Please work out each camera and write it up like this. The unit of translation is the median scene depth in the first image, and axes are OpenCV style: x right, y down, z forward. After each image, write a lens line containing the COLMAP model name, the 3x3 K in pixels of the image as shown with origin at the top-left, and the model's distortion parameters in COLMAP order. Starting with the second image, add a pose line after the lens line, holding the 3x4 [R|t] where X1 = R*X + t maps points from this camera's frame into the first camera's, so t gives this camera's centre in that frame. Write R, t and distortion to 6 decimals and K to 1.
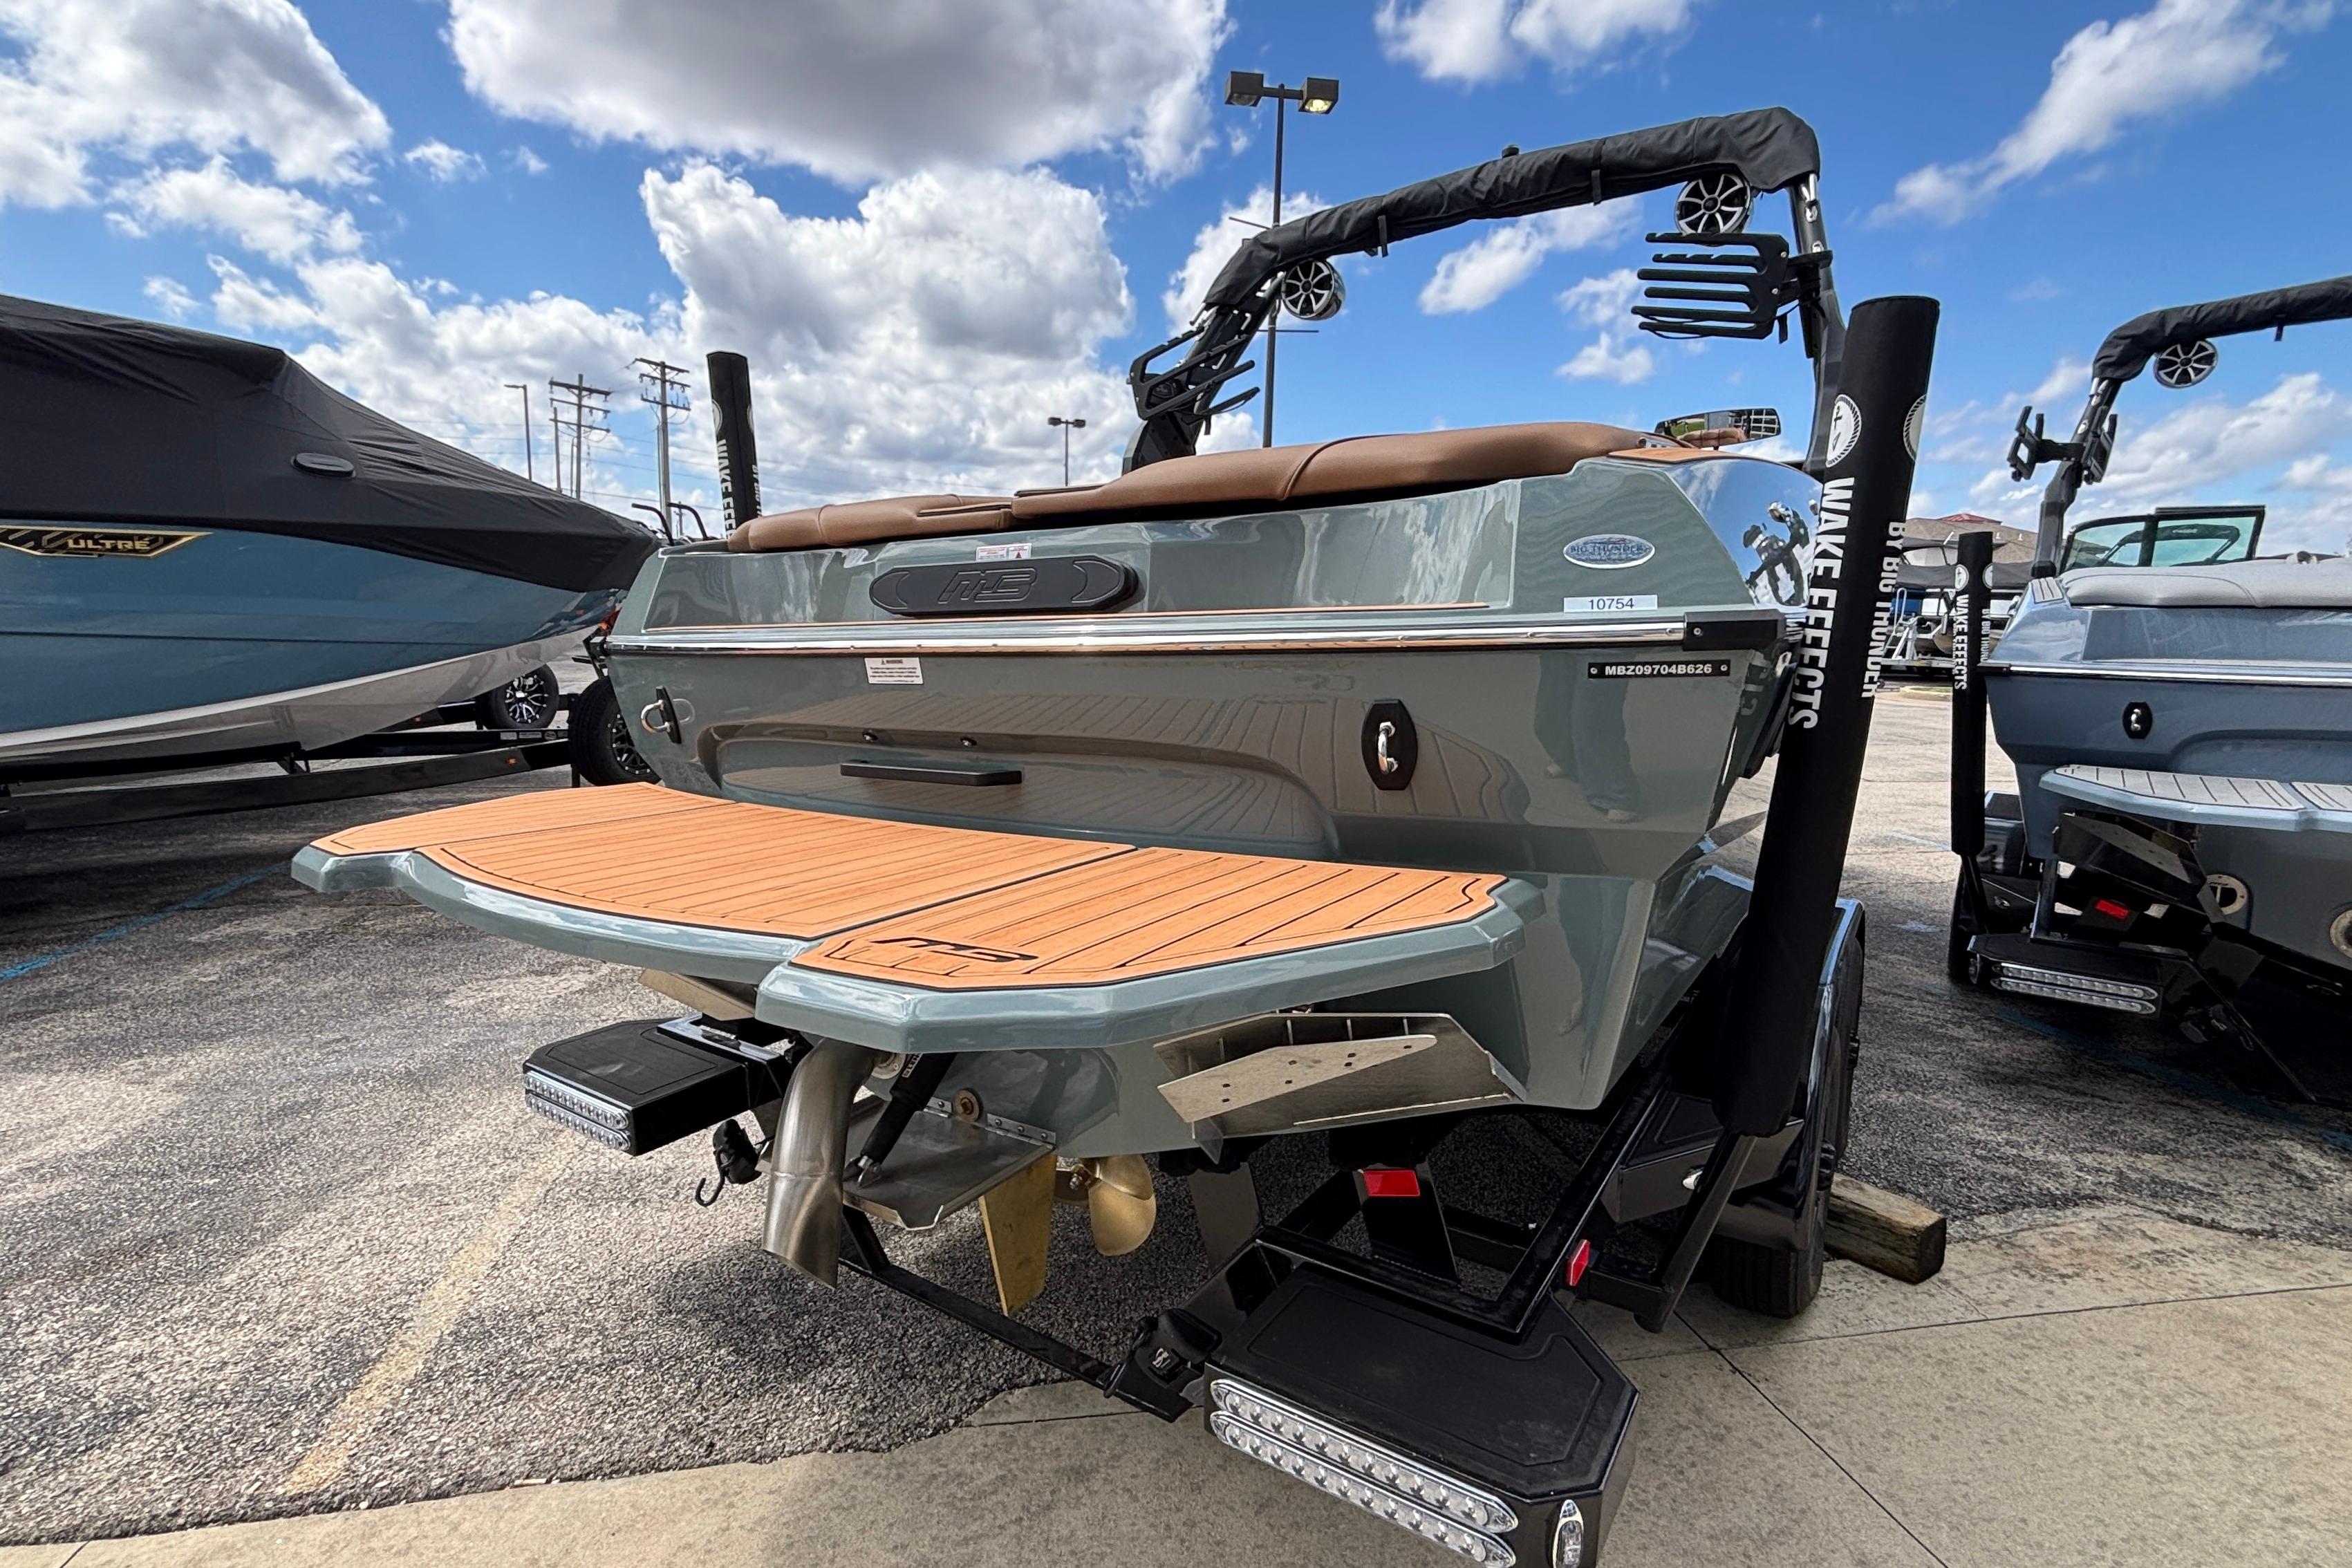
lens RADIAL K [[1112.8, 0, 1183.5], [0, 1112.8, 827.4], [0, 0, 1]] dist [0.007956, 0.001278]
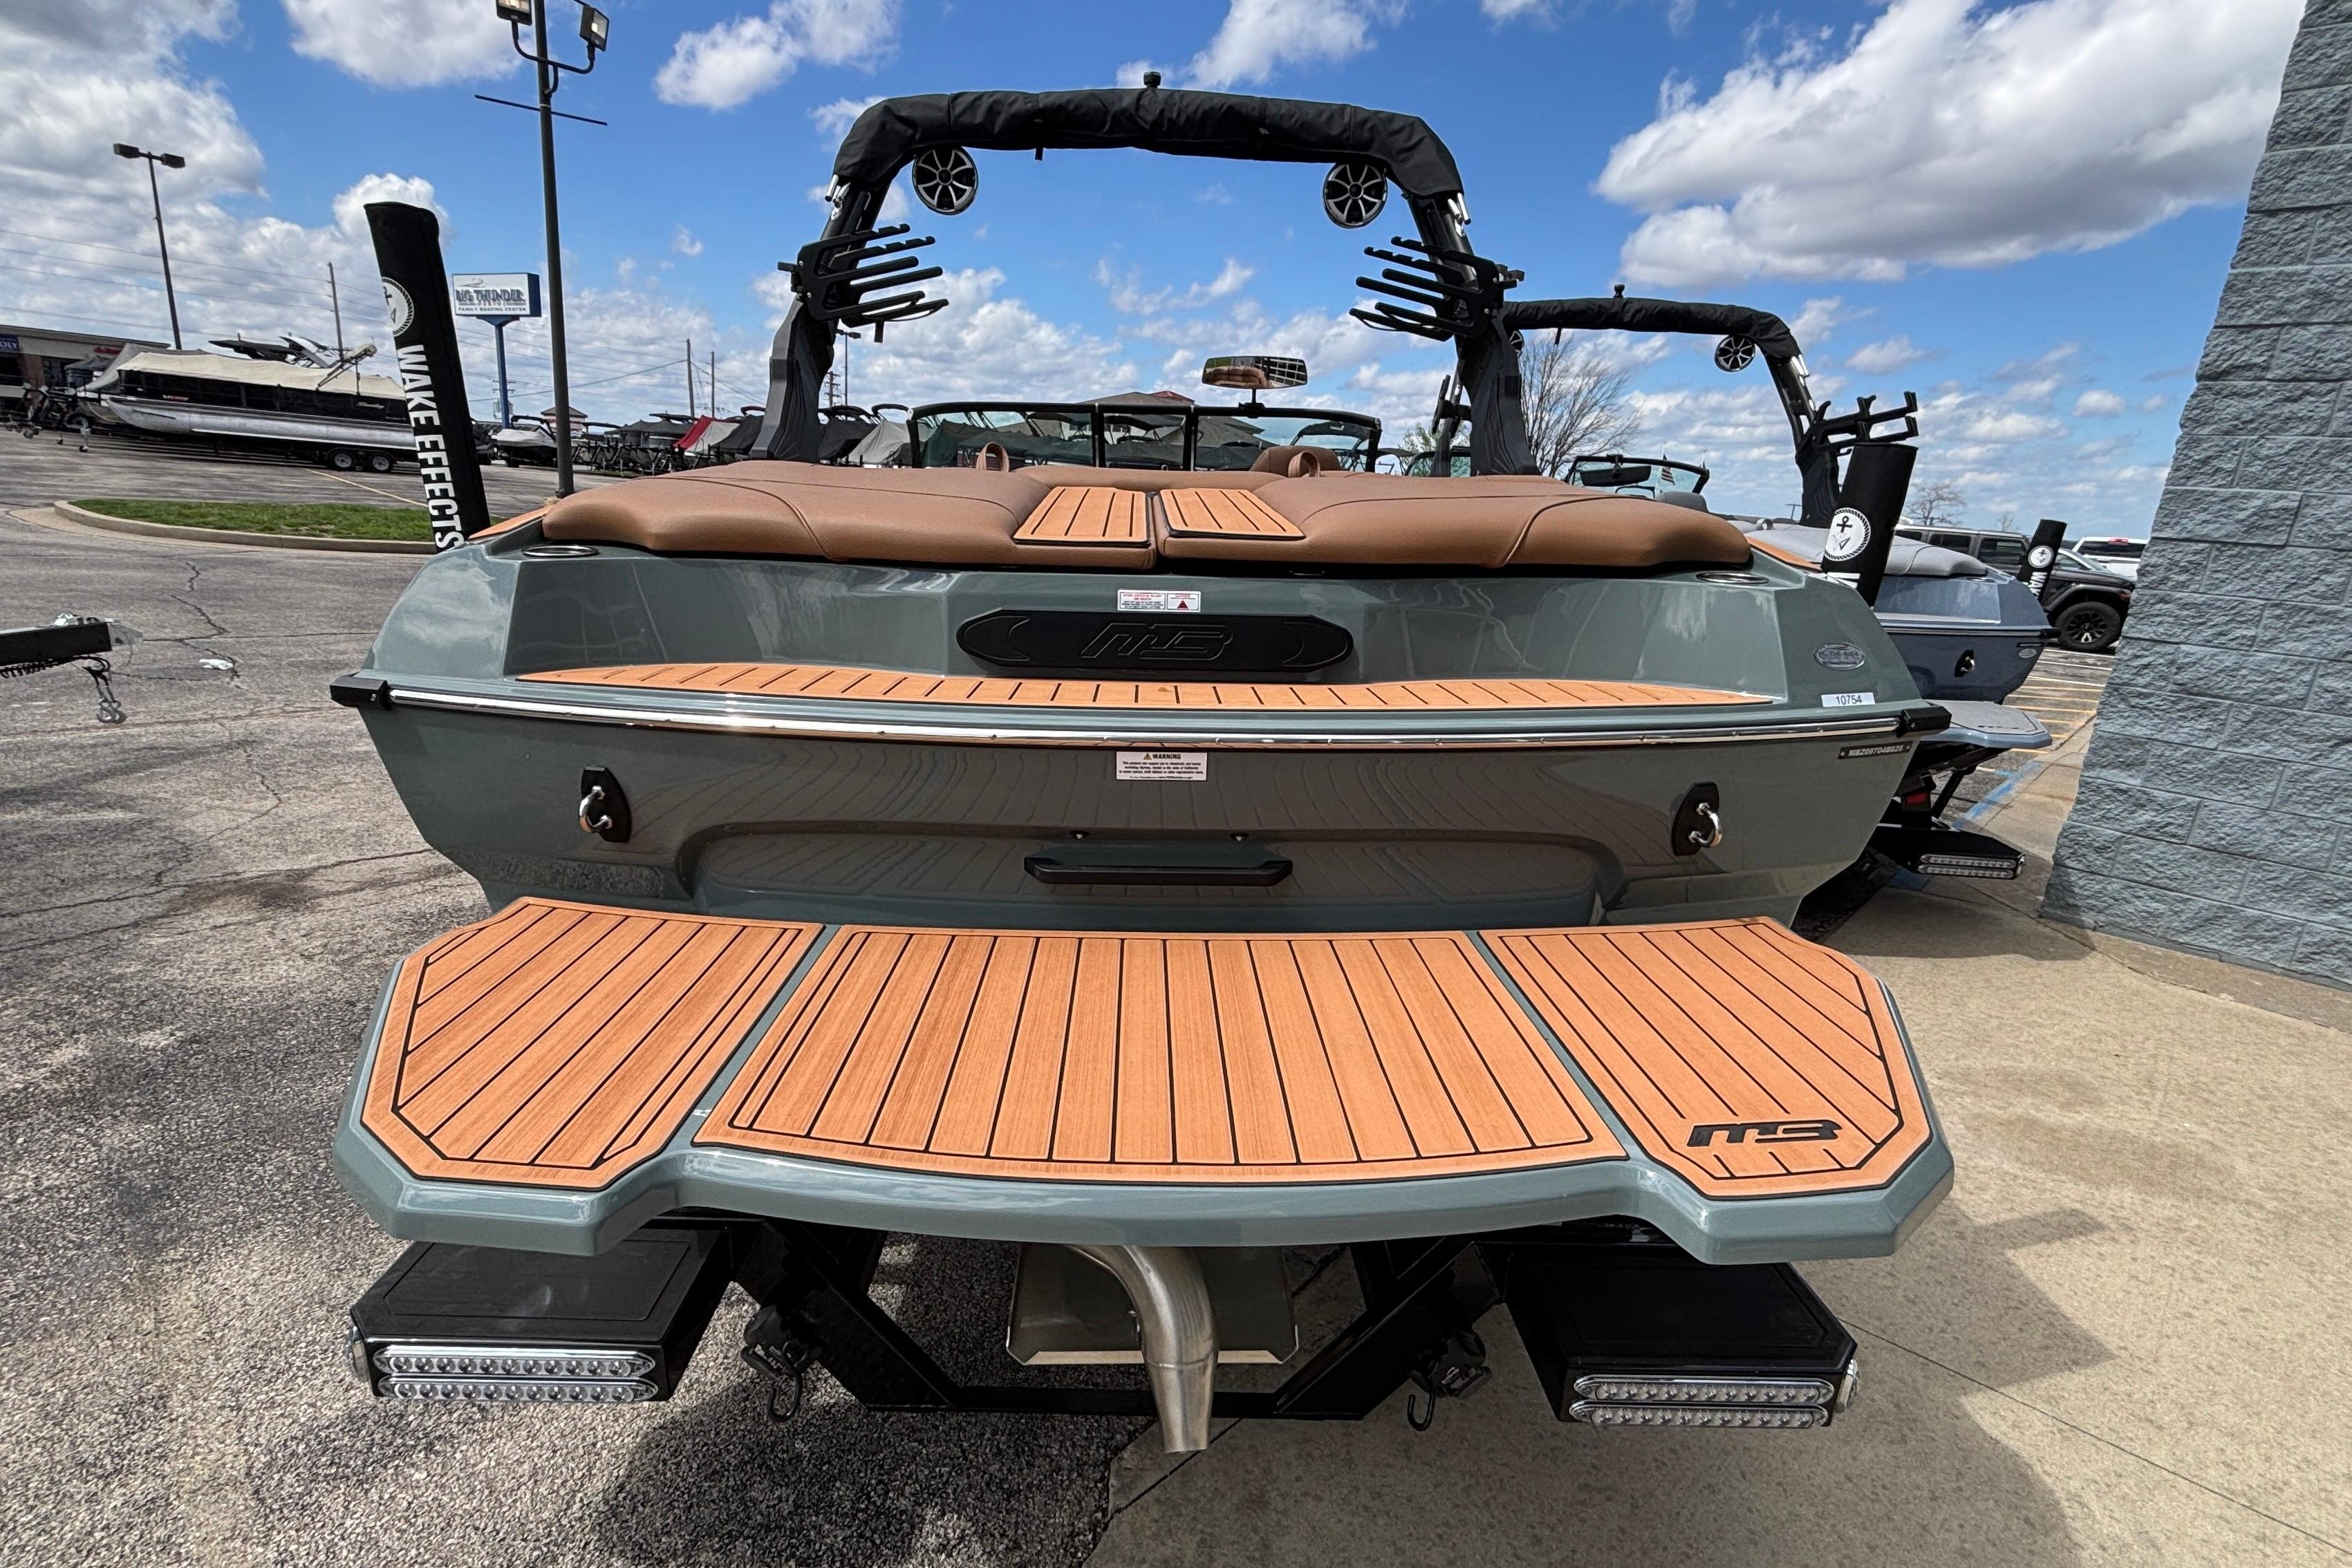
lens RADIAL K [[1143.8, 0, 1156.1], [0, 1143.8, 809.8], [0, 0, 1]] dist [0.011755, 0.000089]
pose [[0.821088, -0.124103, 0.557147, -0.339221], [0.060972, 0.989563, 0.130566, -0.099513], [-0.567536, -0.073236, 0.820085, 0.123611]]
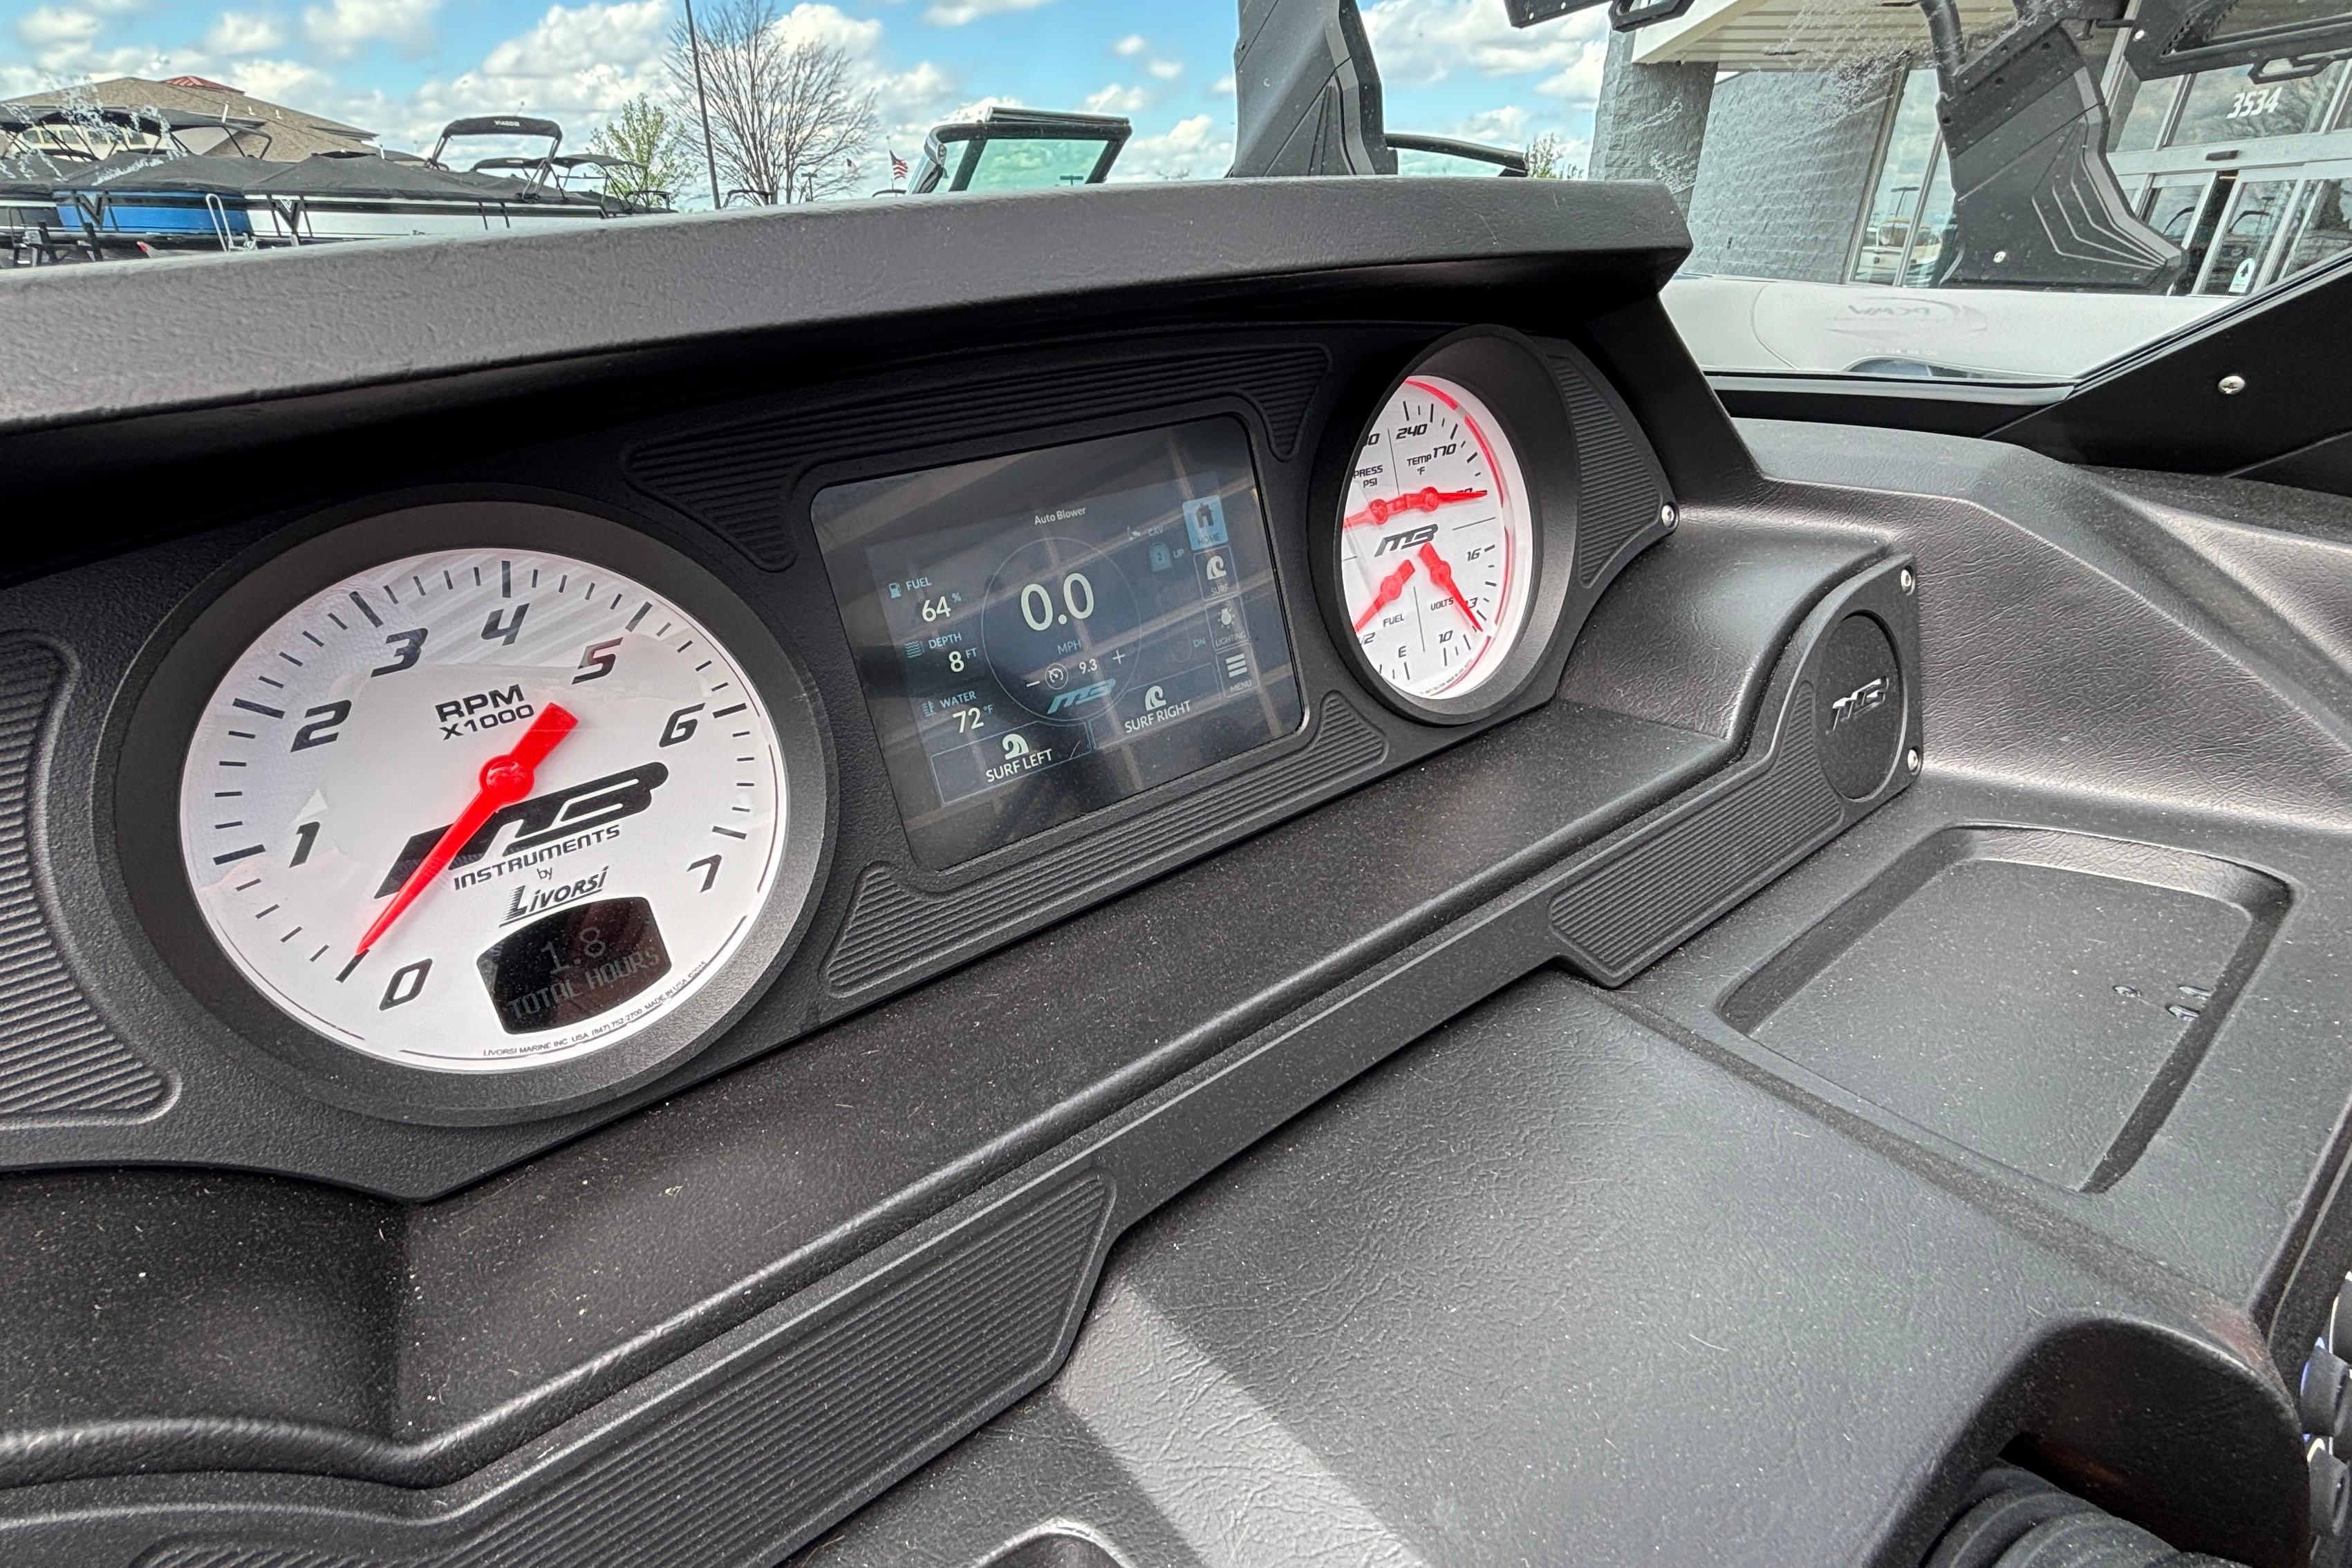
lens RADIAL K [[1093.9, 0, 1190.5], [0, 1093.9, 832.4], [0, 0, 1]] dist [0.027672, -0.038917]
pose [[0.309326, -0.474651, 0.824029, 0.536460], [0.178506, 0.880105, 0.439944, -0.317636], [-0.934052, 0.011008, 0.356967, 1.199755]]
